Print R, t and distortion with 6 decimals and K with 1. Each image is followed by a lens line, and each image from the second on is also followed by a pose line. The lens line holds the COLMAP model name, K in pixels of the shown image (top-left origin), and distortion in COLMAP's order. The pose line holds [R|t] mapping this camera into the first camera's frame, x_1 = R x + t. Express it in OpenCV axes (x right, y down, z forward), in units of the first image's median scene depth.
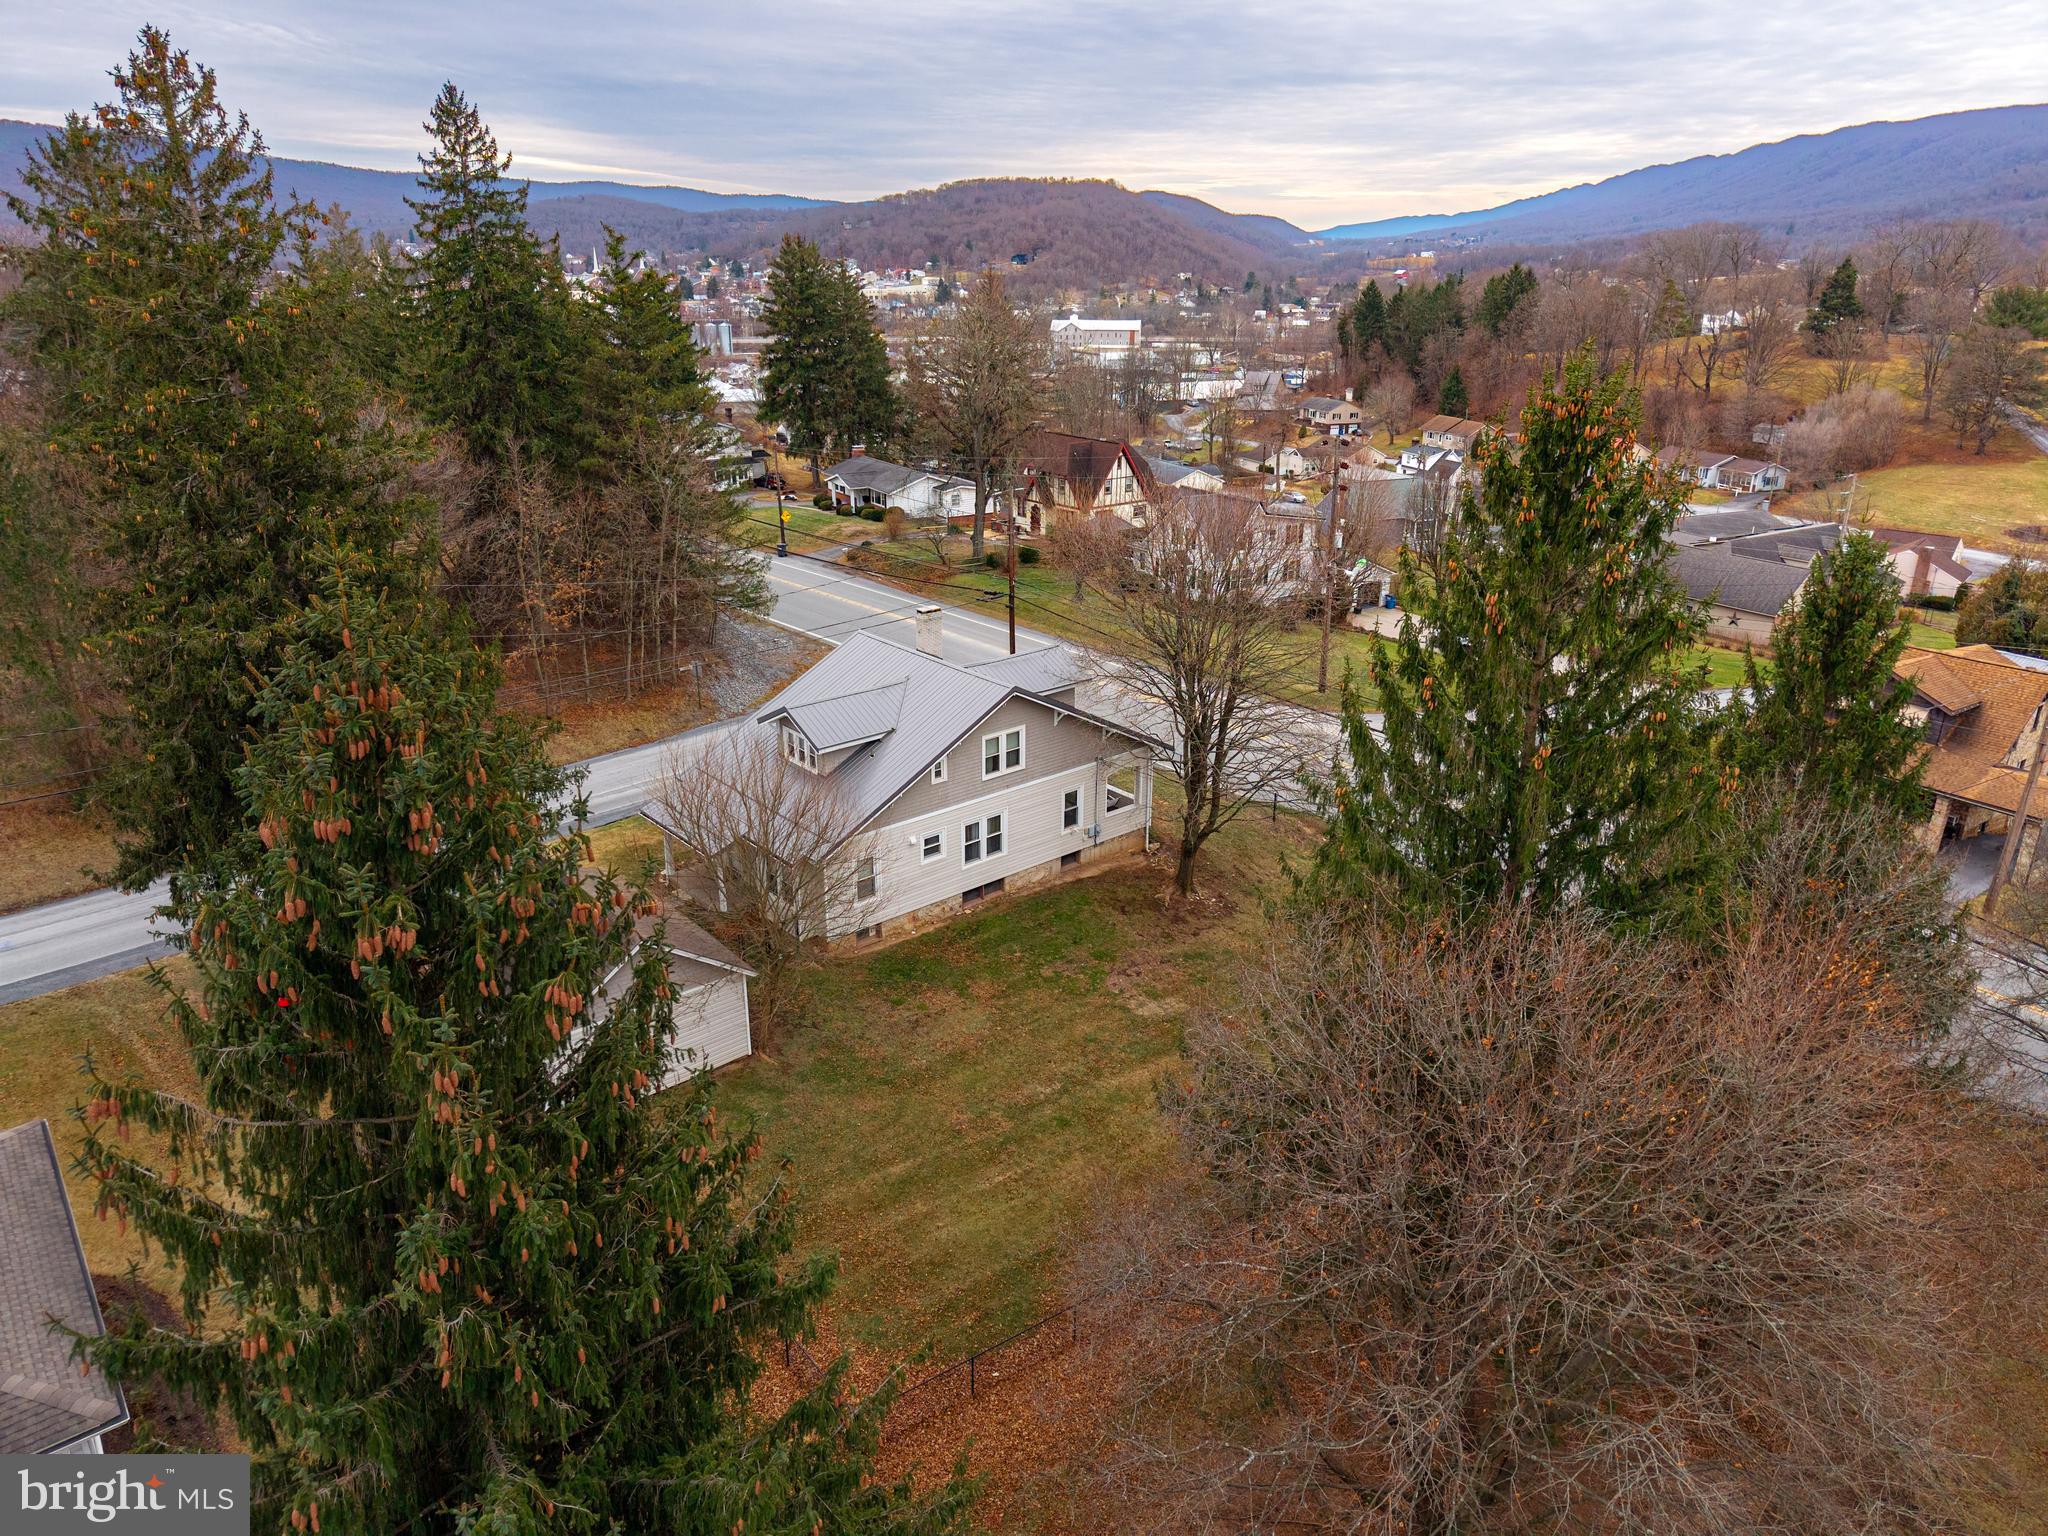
lens RADIAL K [[1366.9, 0, 1026.0], [0, 1366.9, 763.3], [0, 0, 1]] dist [0.030020, -0.029872]
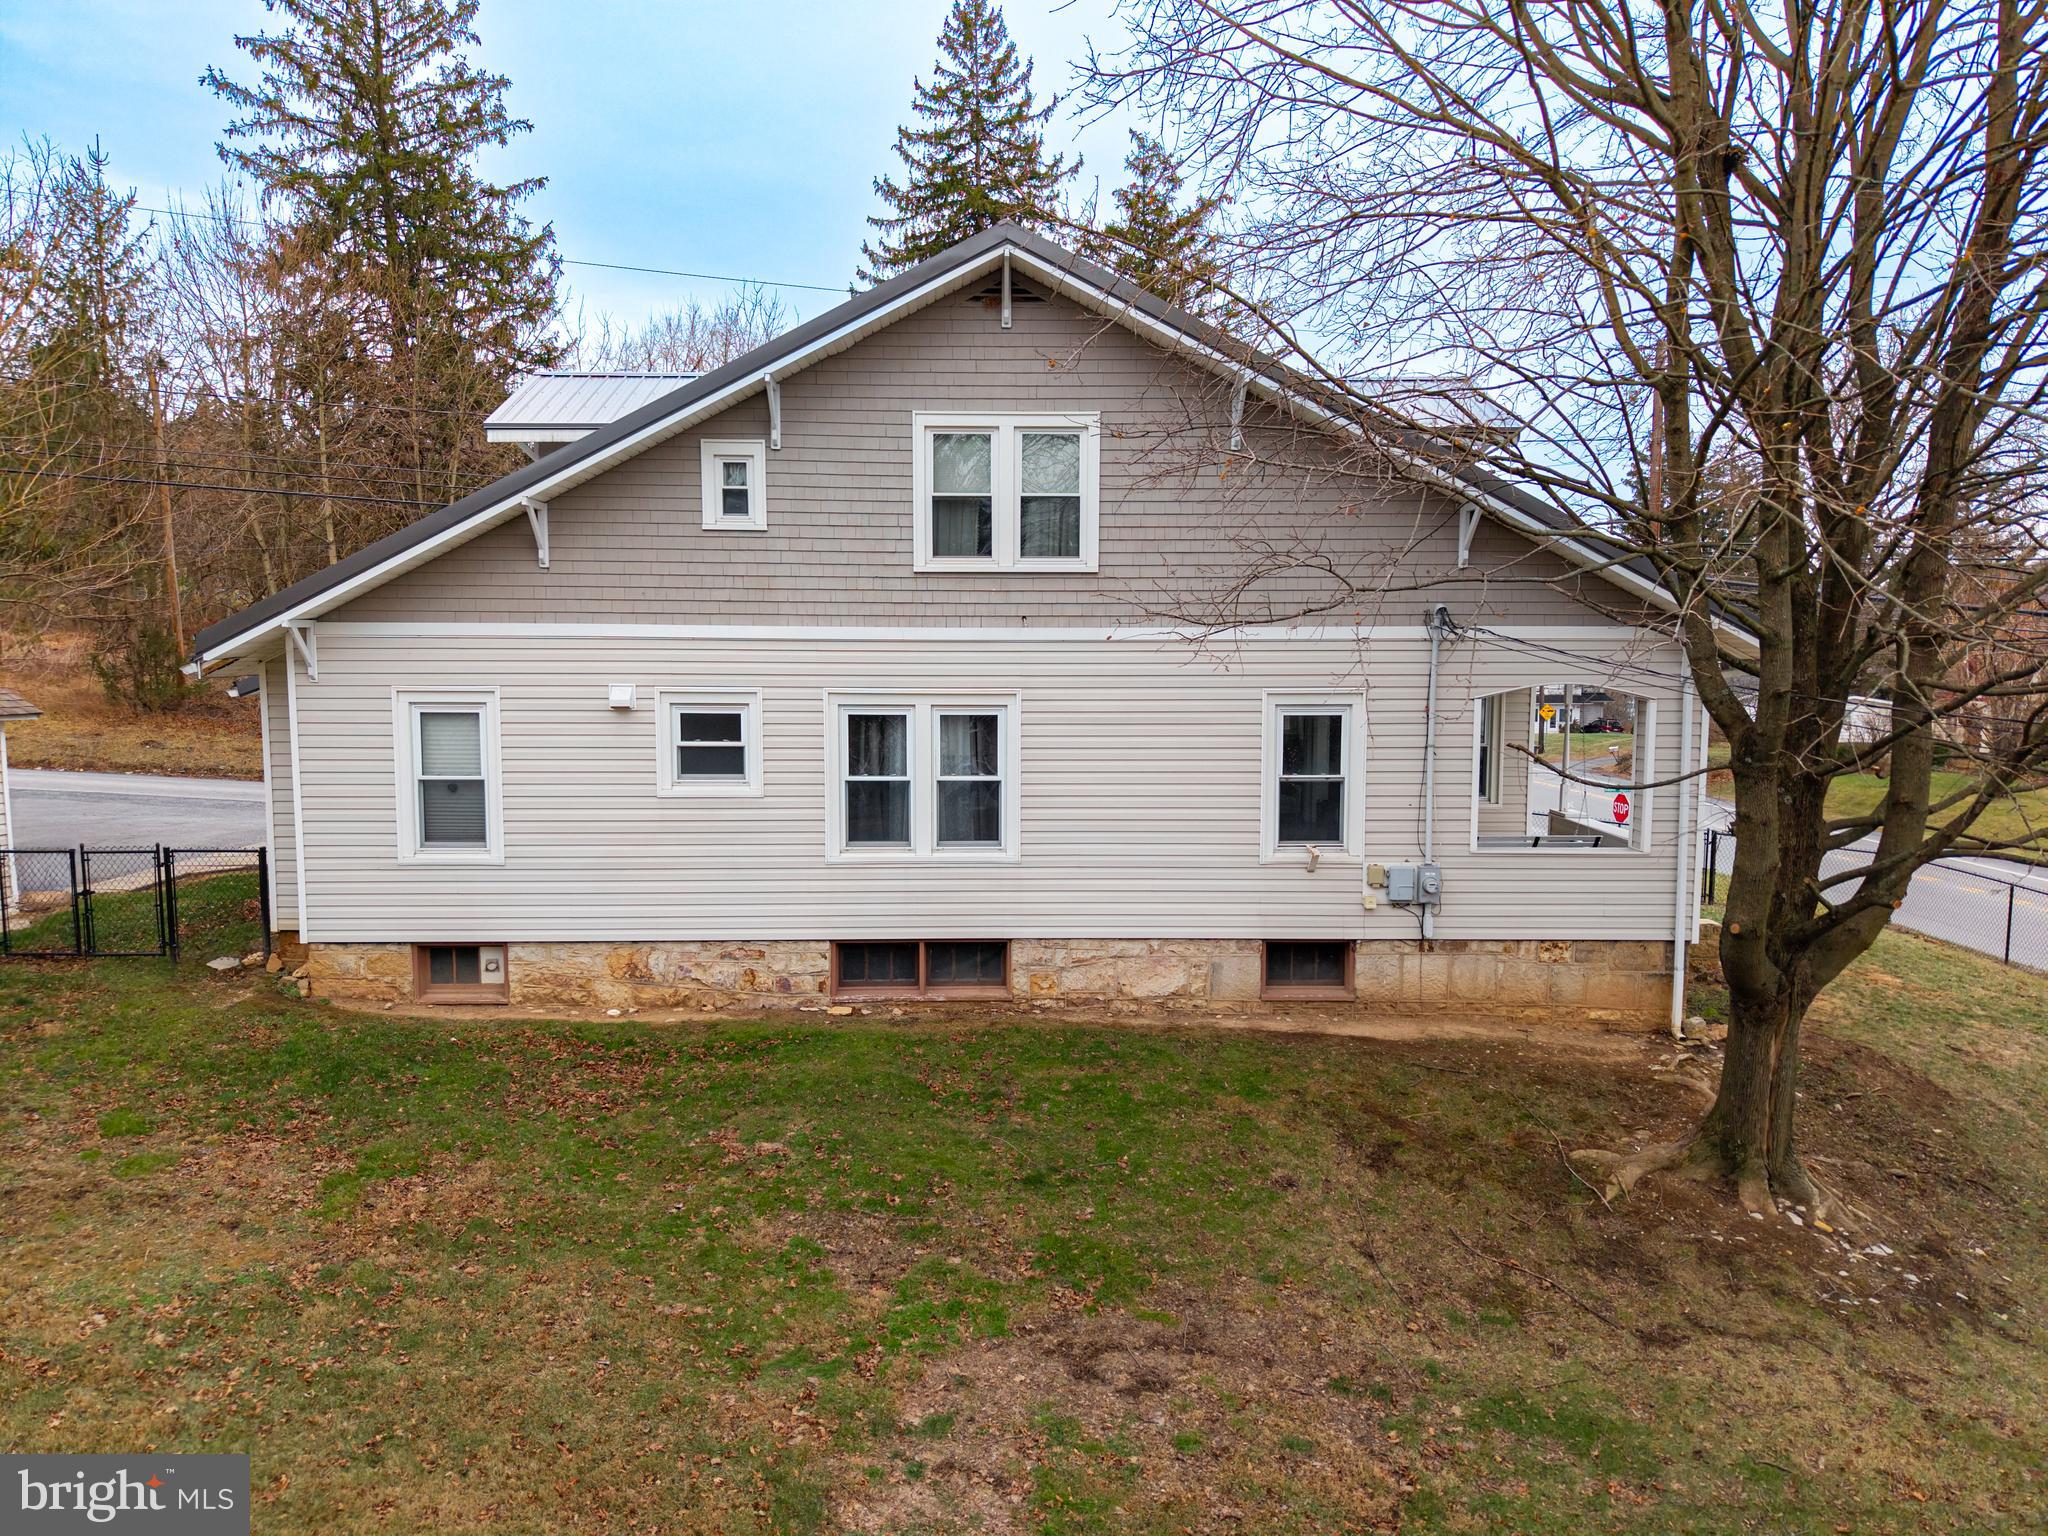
lens RADIAL K [[1366.9, 0, 1020.5], [0, 1366.9, 777.5], [0, 0, 1]] dist [0.030020, -0.029872]
pose [[0.778950, 0.068243, -0.623362, 0.175148], [-0.220607, 0.960339, -0.170536, 0.101527], [0.587001, 0.270356, 0.763111, 0.772093]]
